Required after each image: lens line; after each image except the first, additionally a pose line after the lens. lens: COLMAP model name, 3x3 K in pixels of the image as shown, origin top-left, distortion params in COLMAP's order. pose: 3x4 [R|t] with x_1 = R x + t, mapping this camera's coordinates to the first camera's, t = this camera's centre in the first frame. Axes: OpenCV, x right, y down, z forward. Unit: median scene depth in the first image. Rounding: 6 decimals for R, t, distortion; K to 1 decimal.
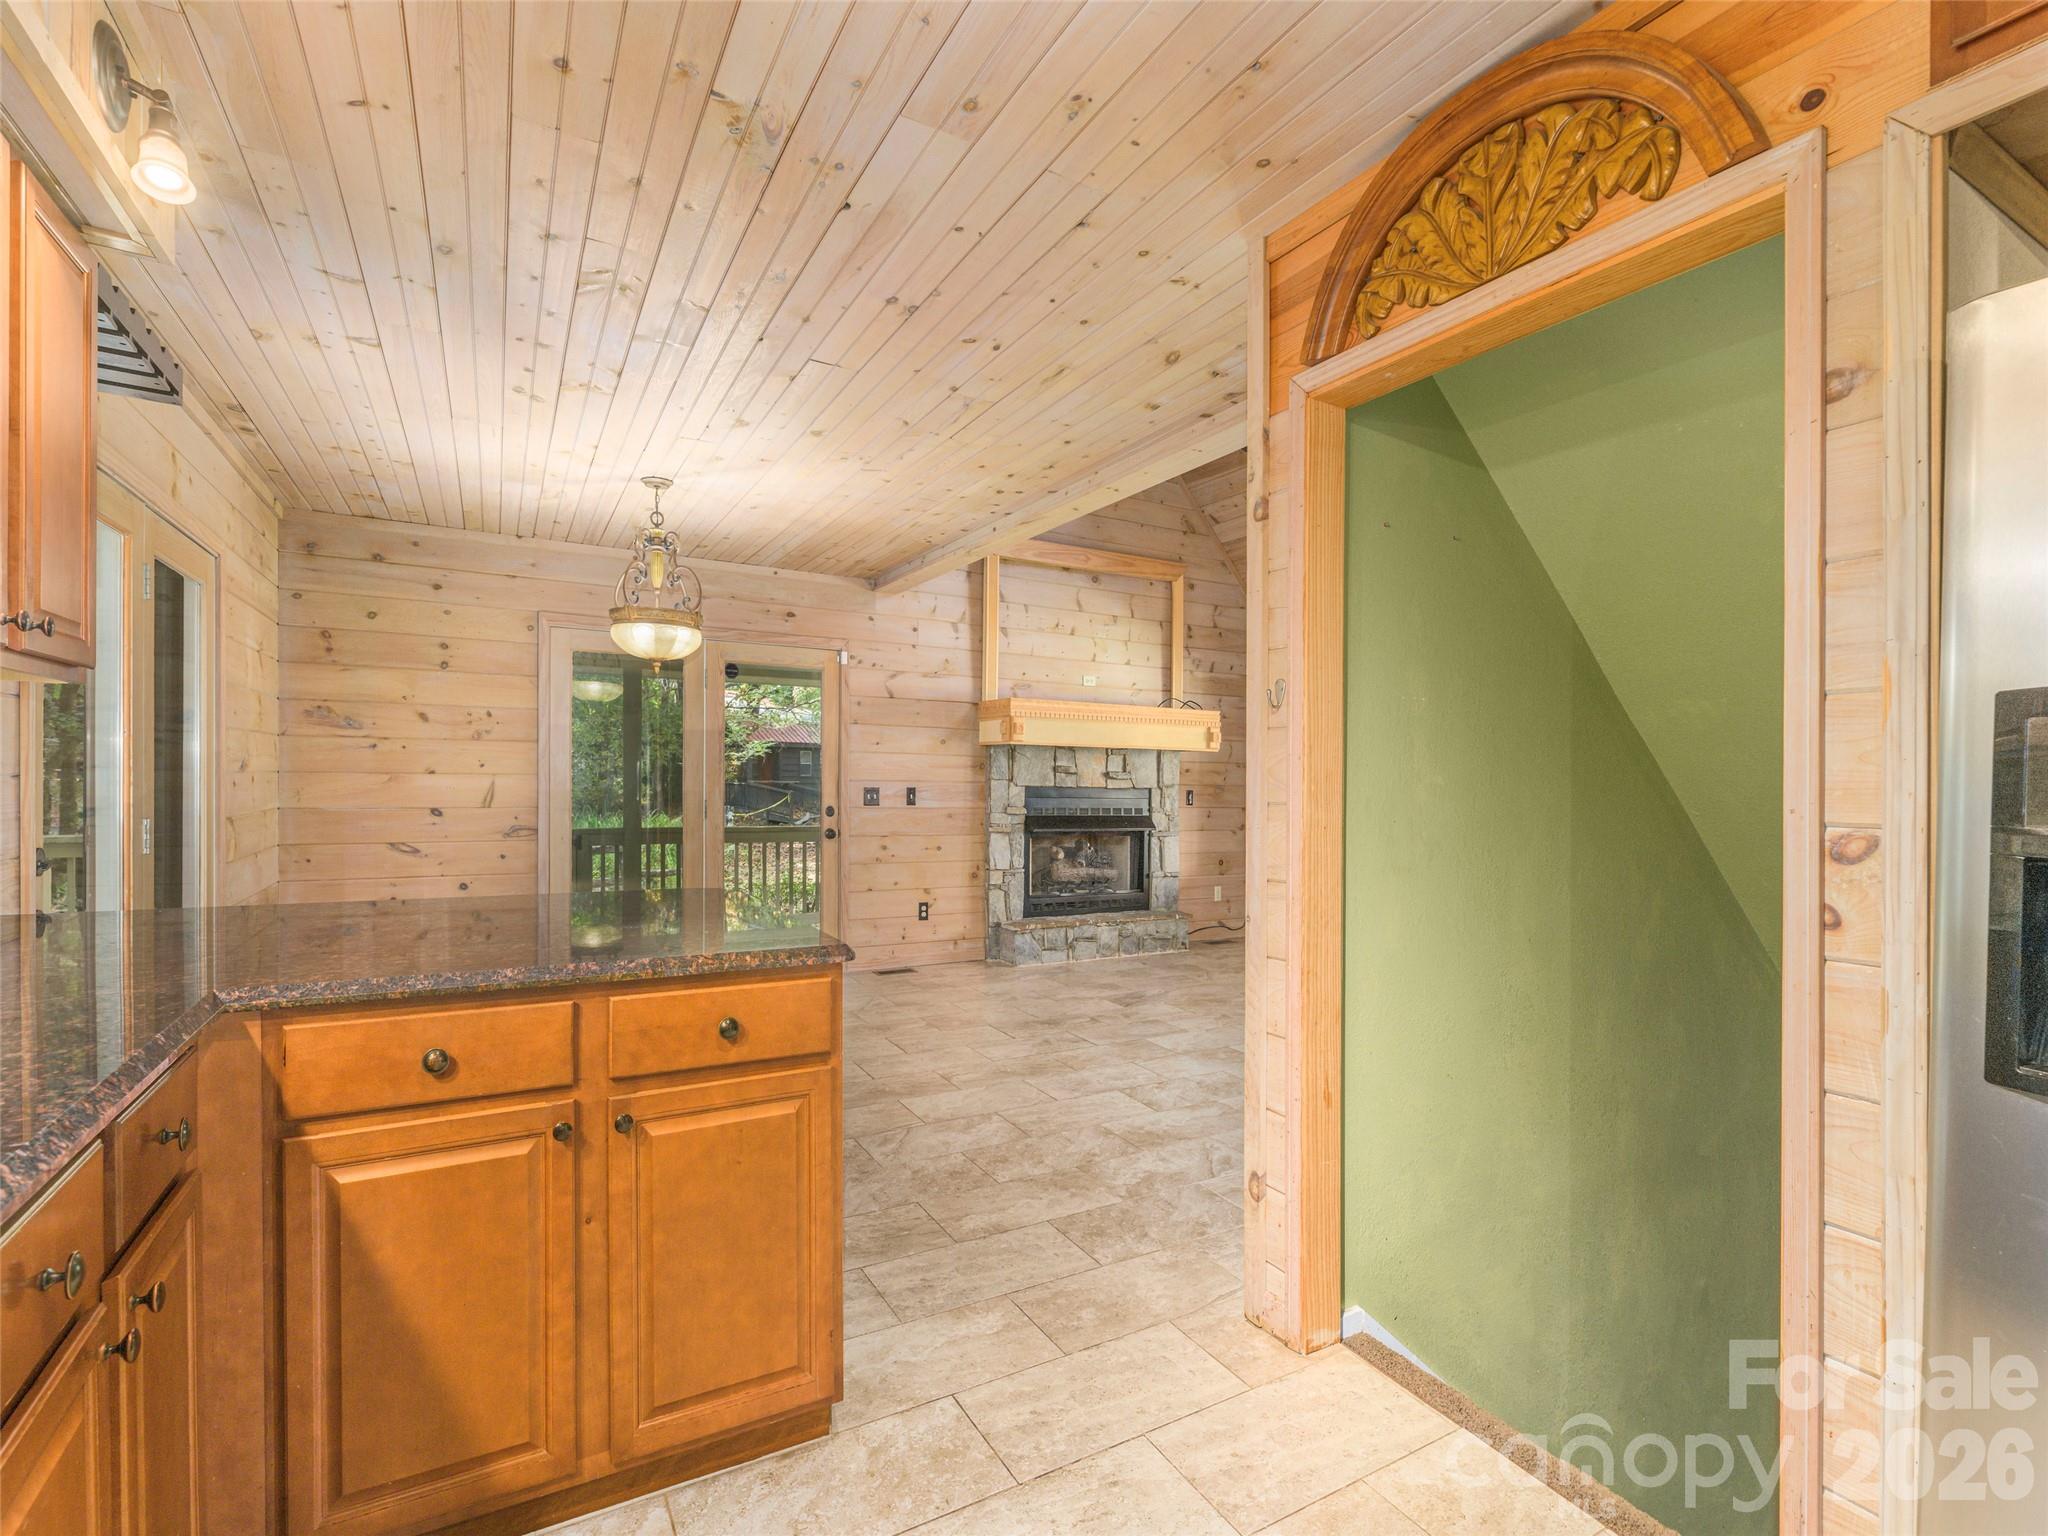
lens RADIAL K [[949.1, 0, 1030.3], [0, 949.1, 772.5], [0, 0, 1]] dist [-0.005385, -0.000987]
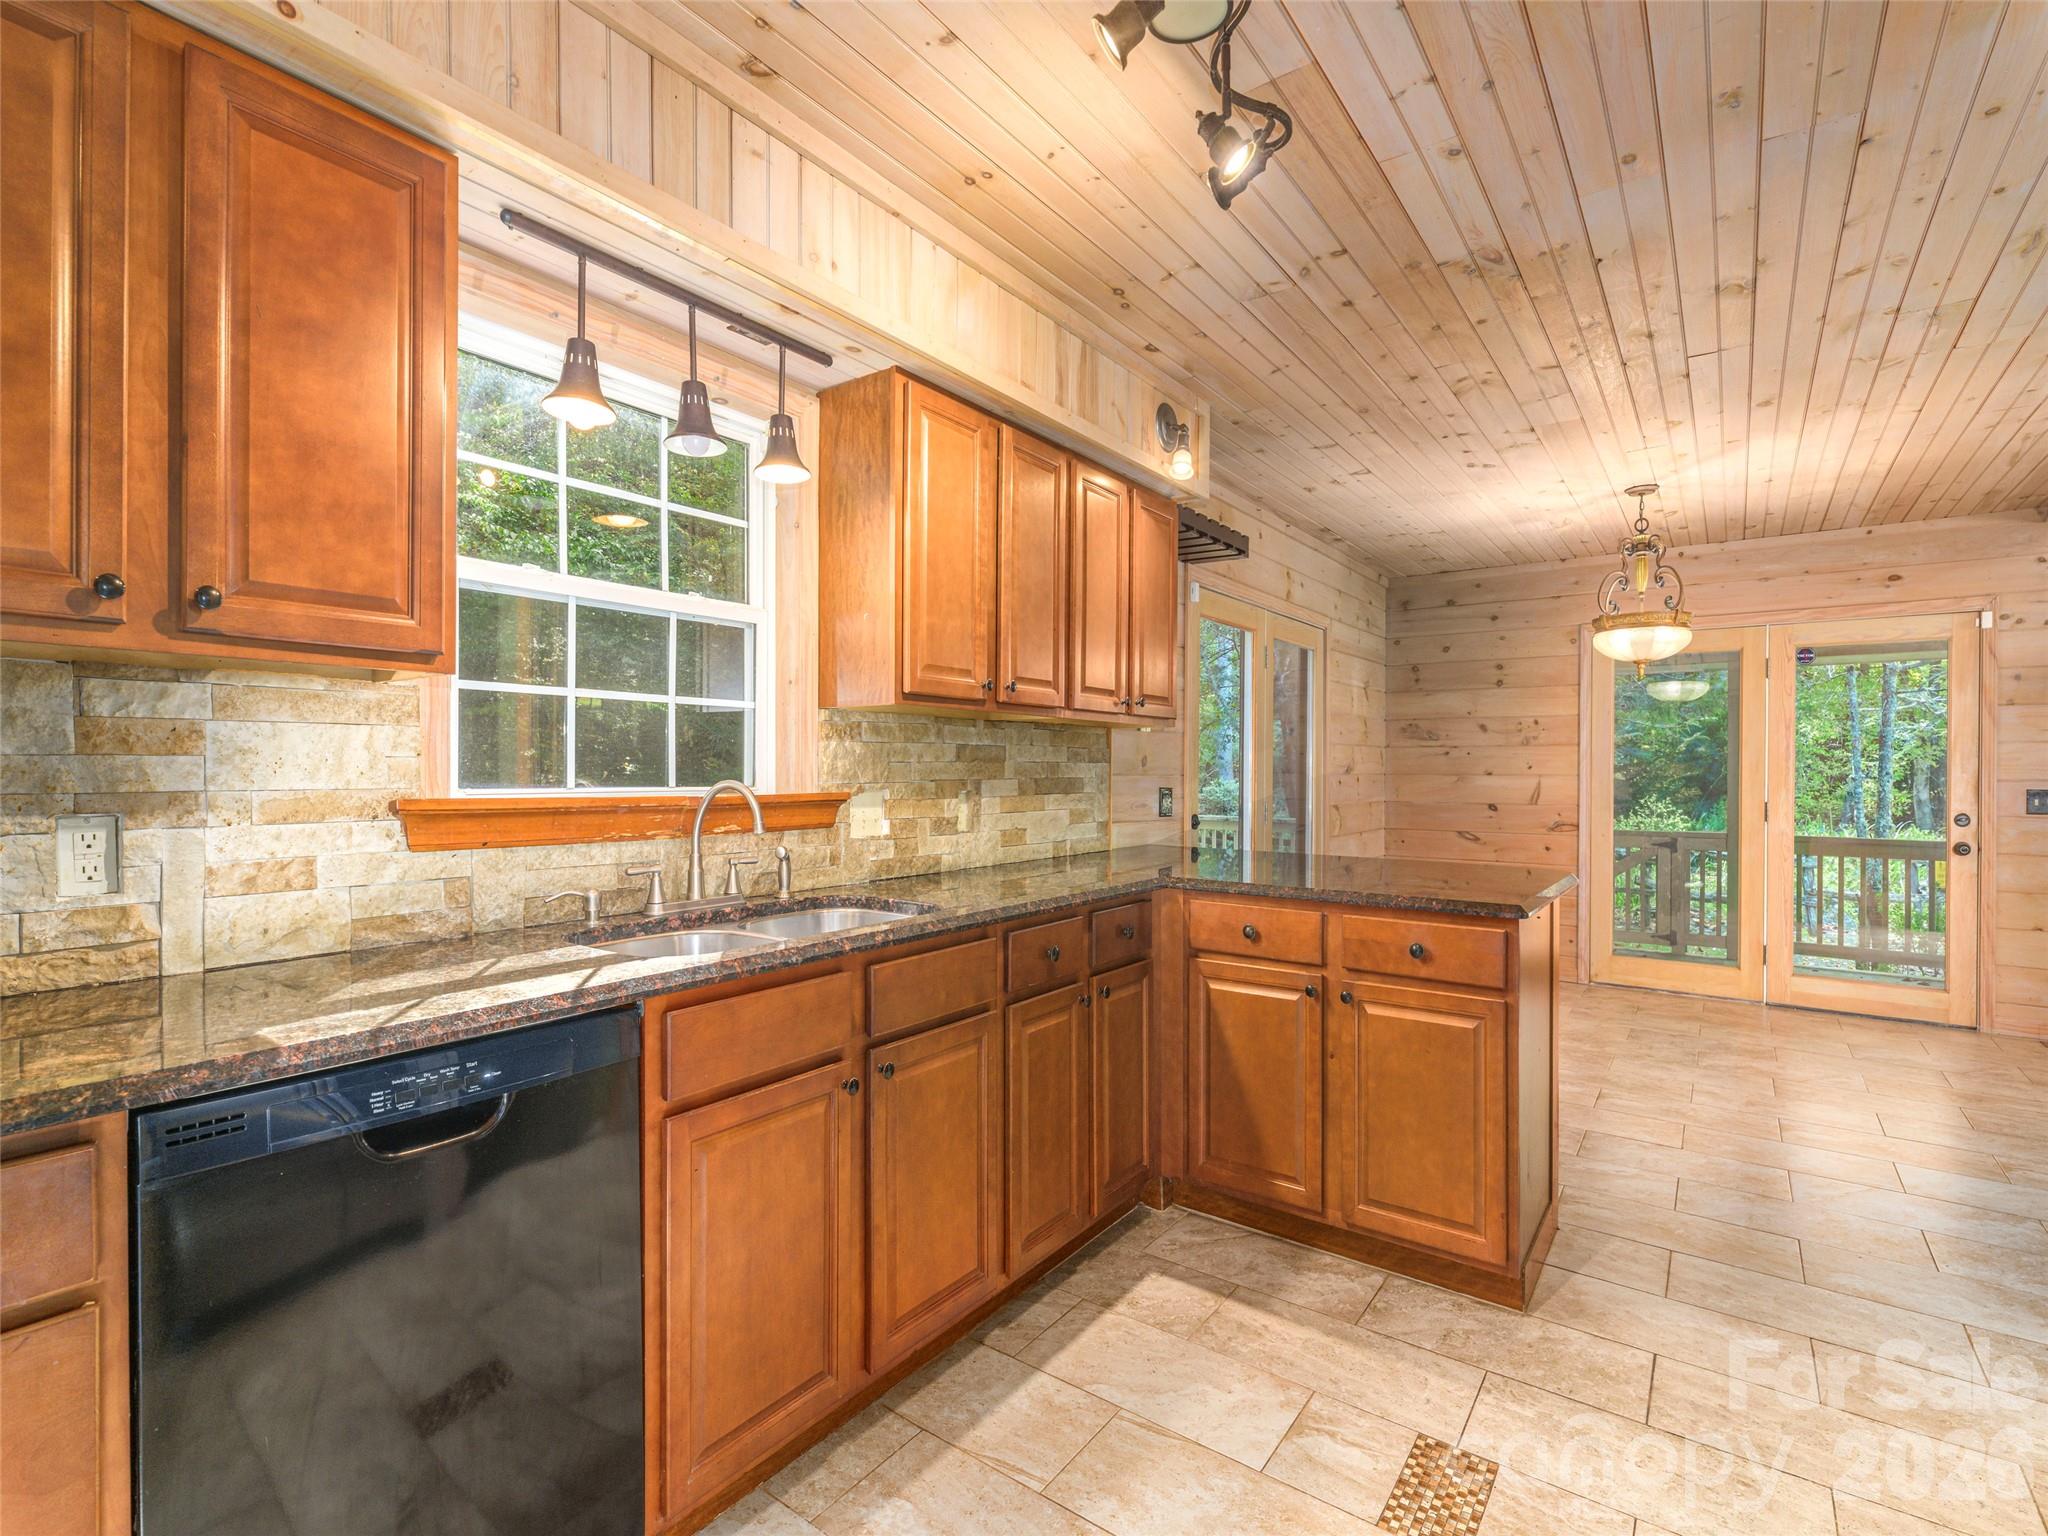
lens RADIAL K [[949.1, 0, 1018.9], [0, 949.1, 771.1], [0, 0, 1]] dist [-0.005385, -0.000987]
pose [[0.396049, -0.011053, -0.918163, 0.225206], [0.004519, 0.999939, -0.010089, 0.005760], [0.918218, -0.000153, 0.396074, -0.025253]]
